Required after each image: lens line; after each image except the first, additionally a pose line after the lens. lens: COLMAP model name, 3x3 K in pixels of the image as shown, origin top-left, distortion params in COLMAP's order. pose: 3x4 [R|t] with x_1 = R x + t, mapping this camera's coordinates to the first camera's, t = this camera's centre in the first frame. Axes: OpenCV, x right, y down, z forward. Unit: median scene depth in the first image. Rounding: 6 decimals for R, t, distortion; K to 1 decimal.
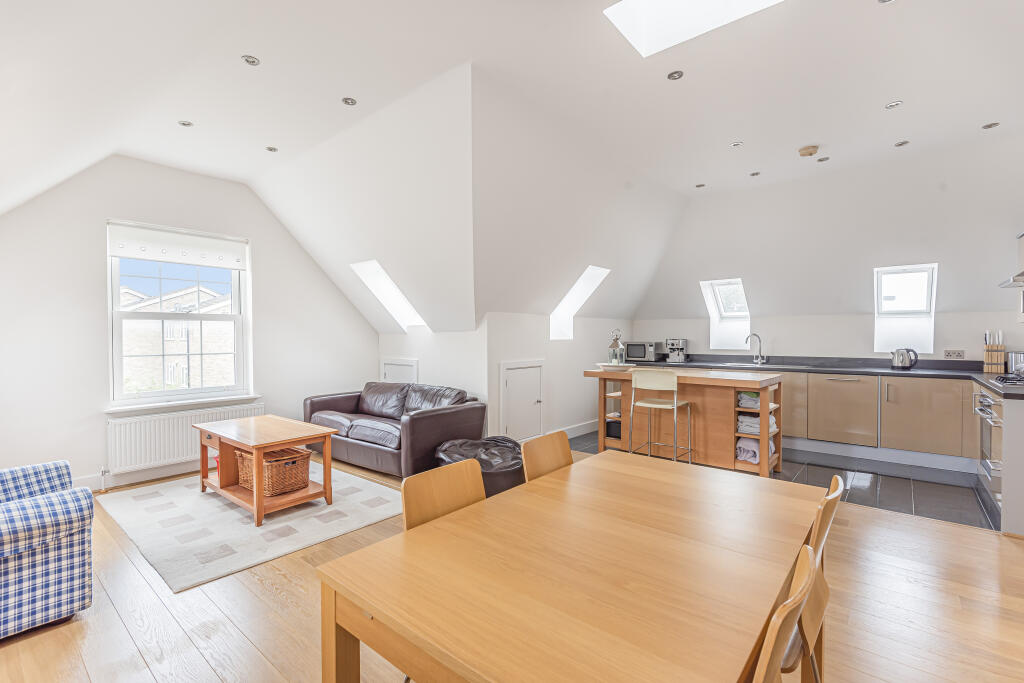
lens RADIAL K [[456.3, 0, 514.9], [0, 456.3, 340.8], [0, 0, 1]] dist [0.003090, 0.000132]
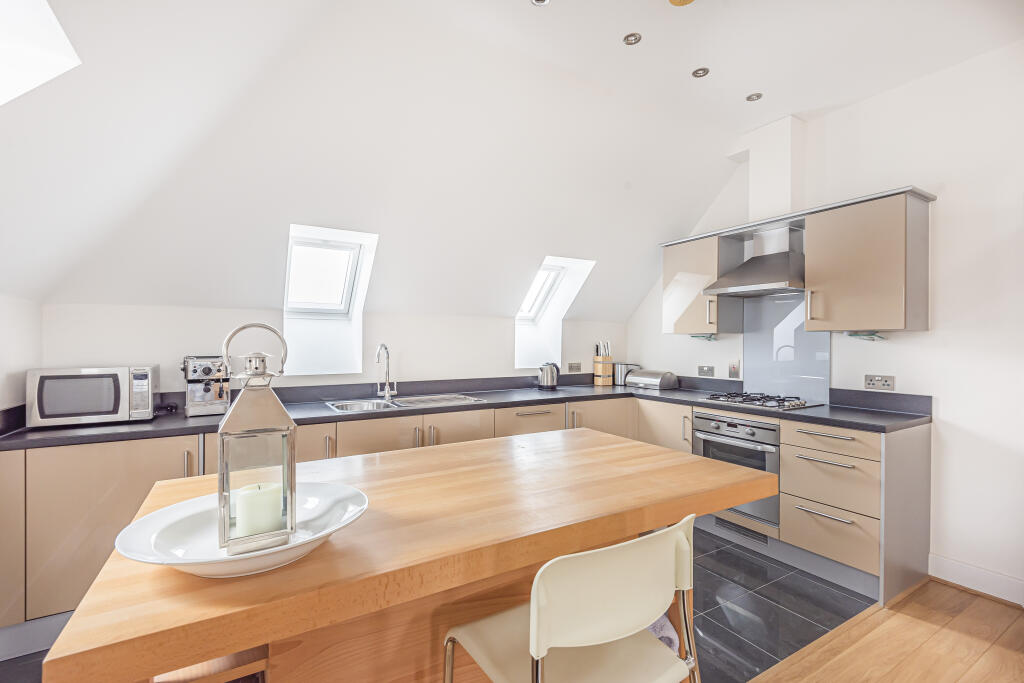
lens RADIAL K [[456.3, 0, 515.1], [0, 456.3, 342.7], [0, 0, 1]] dist [0.003090, 0.000132]
pose [[0.323014, 0.004210, 0.946385, 0.064652], [0.009463, 0.999926, -0.007678, -0.012274], [-0.946347, 0.011436, 0.322950, 0.750008]]
